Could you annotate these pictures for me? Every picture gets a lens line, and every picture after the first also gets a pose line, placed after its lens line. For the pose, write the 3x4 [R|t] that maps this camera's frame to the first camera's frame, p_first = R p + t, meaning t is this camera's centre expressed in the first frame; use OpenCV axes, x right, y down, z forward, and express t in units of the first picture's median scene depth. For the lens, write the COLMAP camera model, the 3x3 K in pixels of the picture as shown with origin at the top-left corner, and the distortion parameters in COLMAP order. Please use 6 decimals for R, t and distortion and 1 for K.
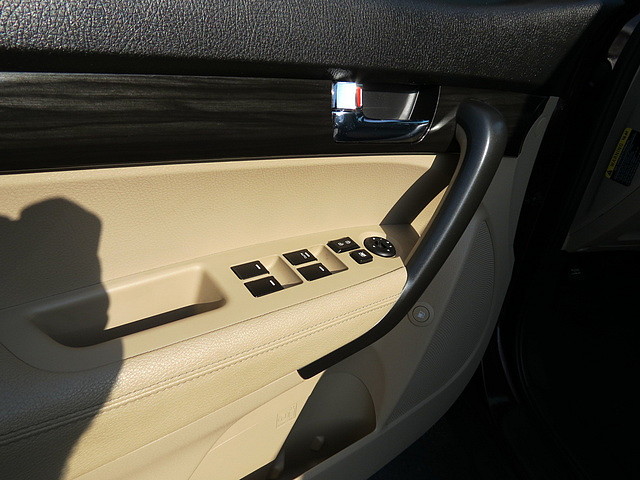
lens RADIAL K [[479.3, 0, 321.0], [0, 479.3, 230.5], [0, 0, 1]] dist [-0.028470, 0.005925]
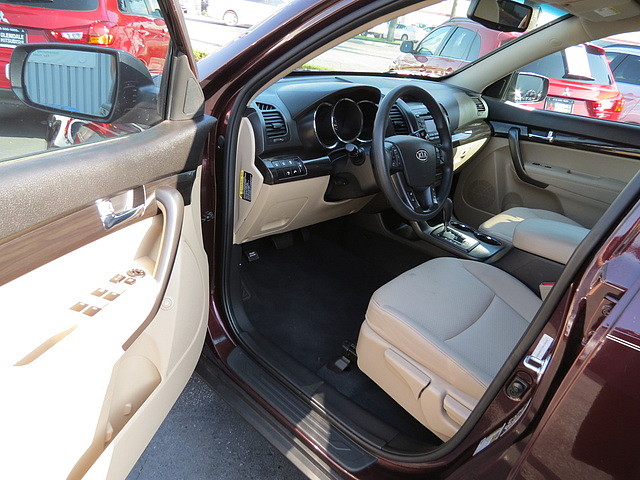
lens RADIAL K [[479.3, 0, 321.0], [0, 479.3, 230.5], [0, 0, 1]] dist [-0.028470, 0.005925]
pose [[0.766589, -0.272043, 0.581665, -0.298632], [0.289627, 0.954936, 0.064915, -0.034868], [-0.573113, 0.118703, 0.810834, -0.766725]]
